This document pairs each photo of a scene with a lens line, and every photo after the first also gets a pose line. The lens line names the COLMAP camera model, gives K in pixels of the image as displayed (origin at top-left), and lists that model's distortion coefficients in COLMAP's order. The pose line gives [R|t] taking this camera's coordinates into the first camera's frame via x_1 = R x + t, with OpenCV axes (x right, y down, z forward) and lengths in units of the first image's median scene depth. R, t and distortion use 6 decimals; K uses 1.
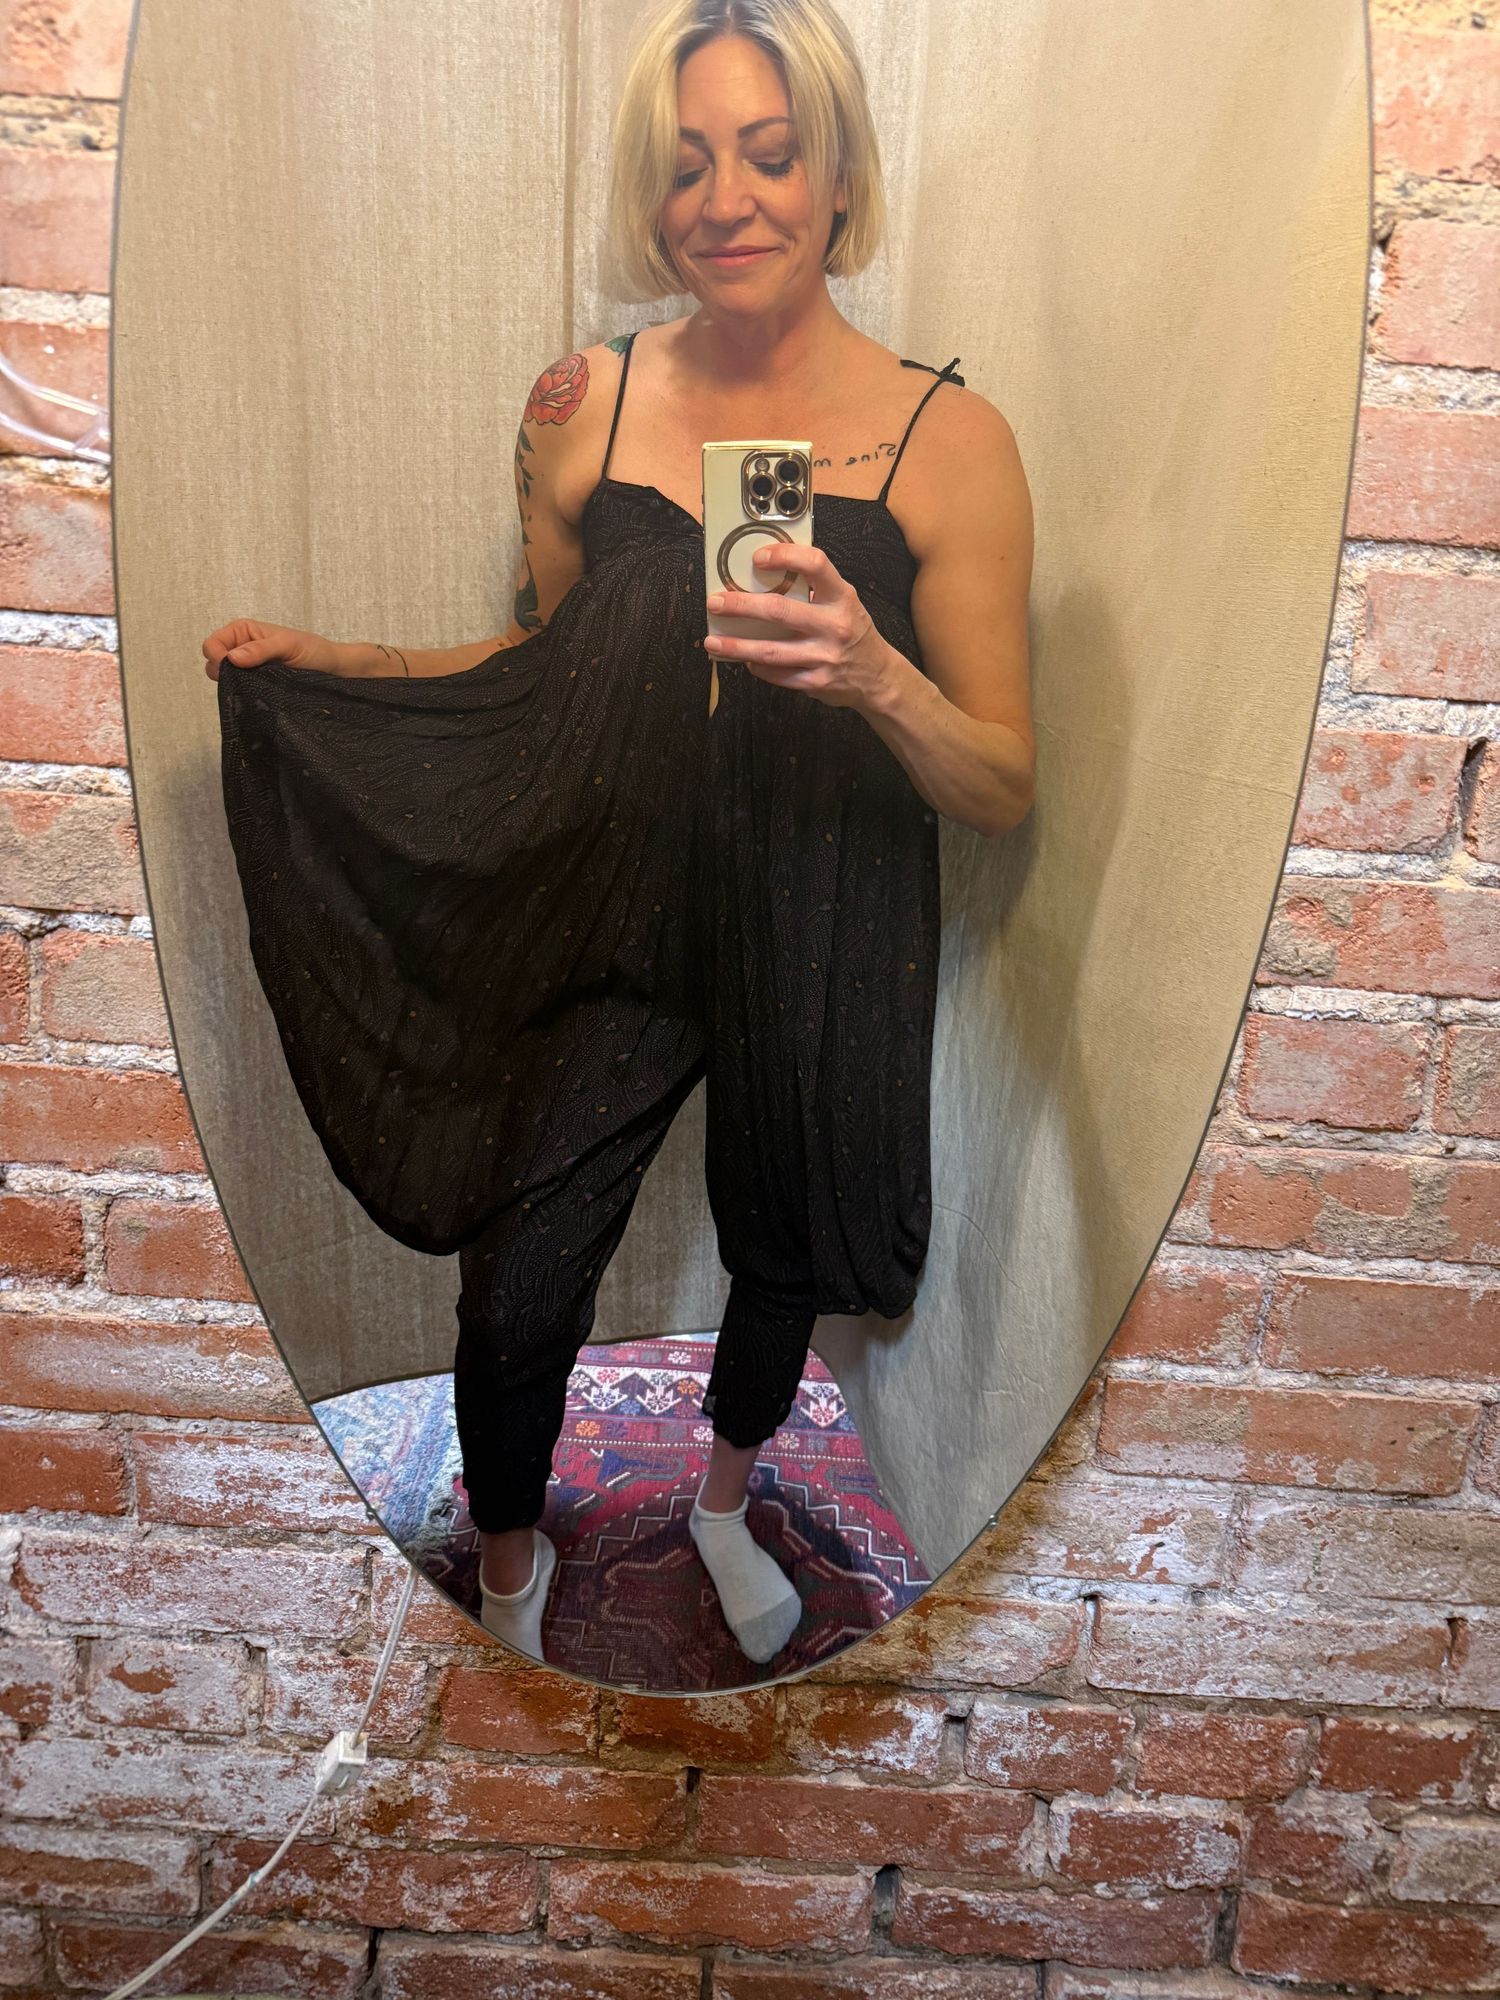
lens RADIAL K [[1505.7, 0, 752.4], [0, 1505.7, 997.7], [0, 0, 1]] dist [0.051920, -0.030740]
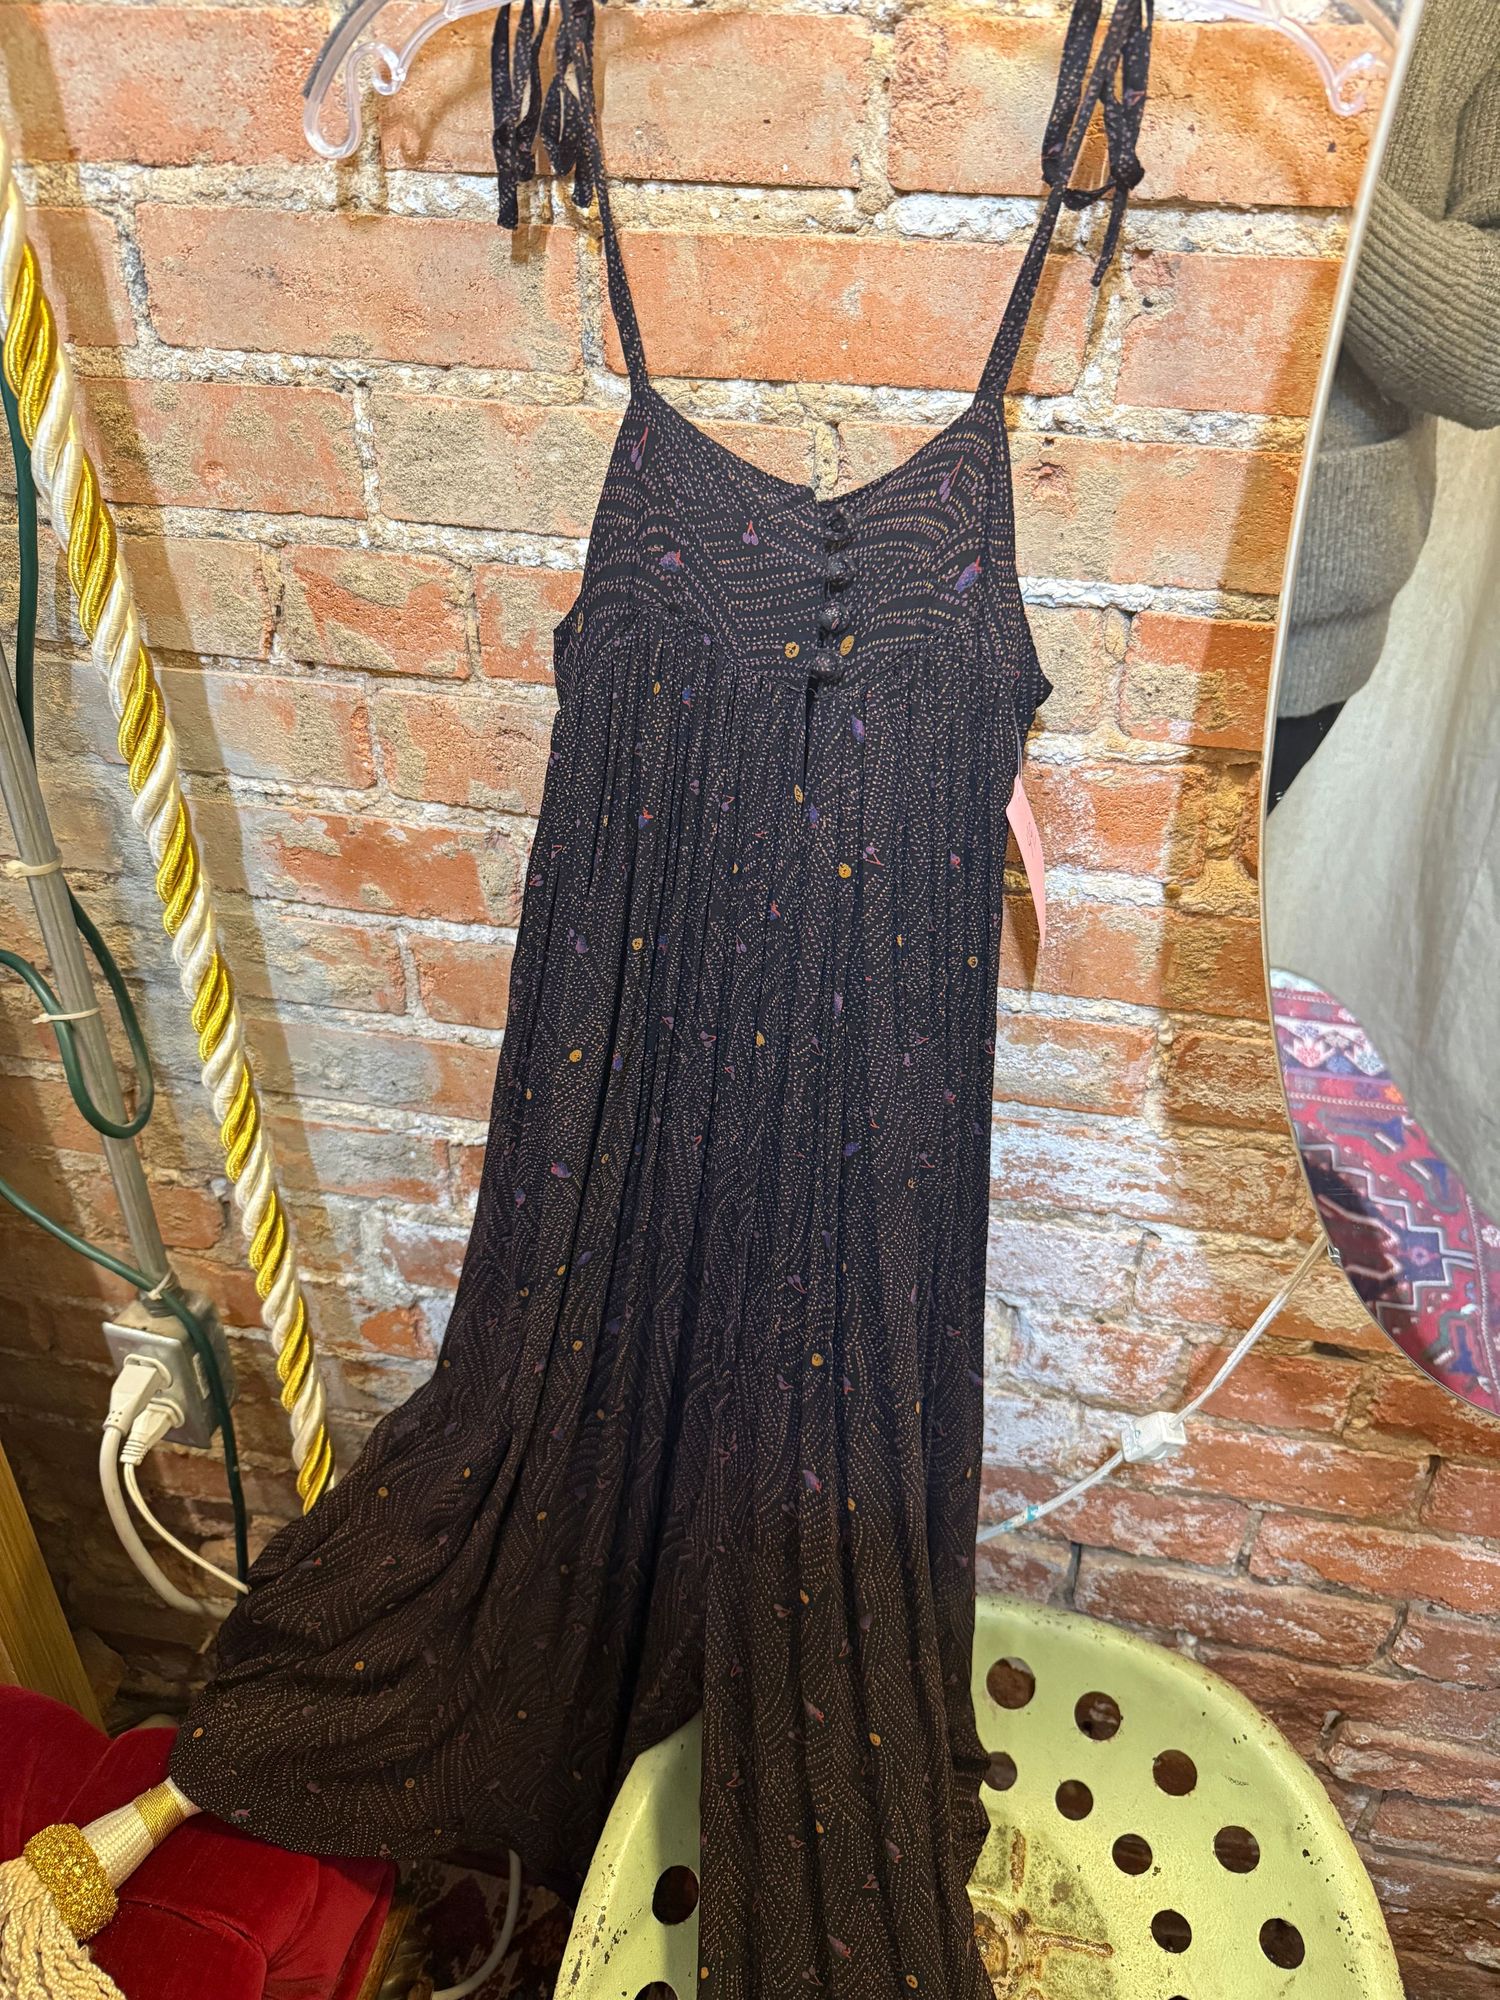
lens RADIAL K [[1505.7, 0, 751.0], [0, 1505.7, 995.3], [0, 0, 1]] dist [0.051920, -0.030740]
pose [[0.986647, 0.062105, -0.150569, -0.352605], [-0.018053, 0.960453, 0.277856, -0.052258], [0.161871, -0.271428, 0.948749, 0.064889]]
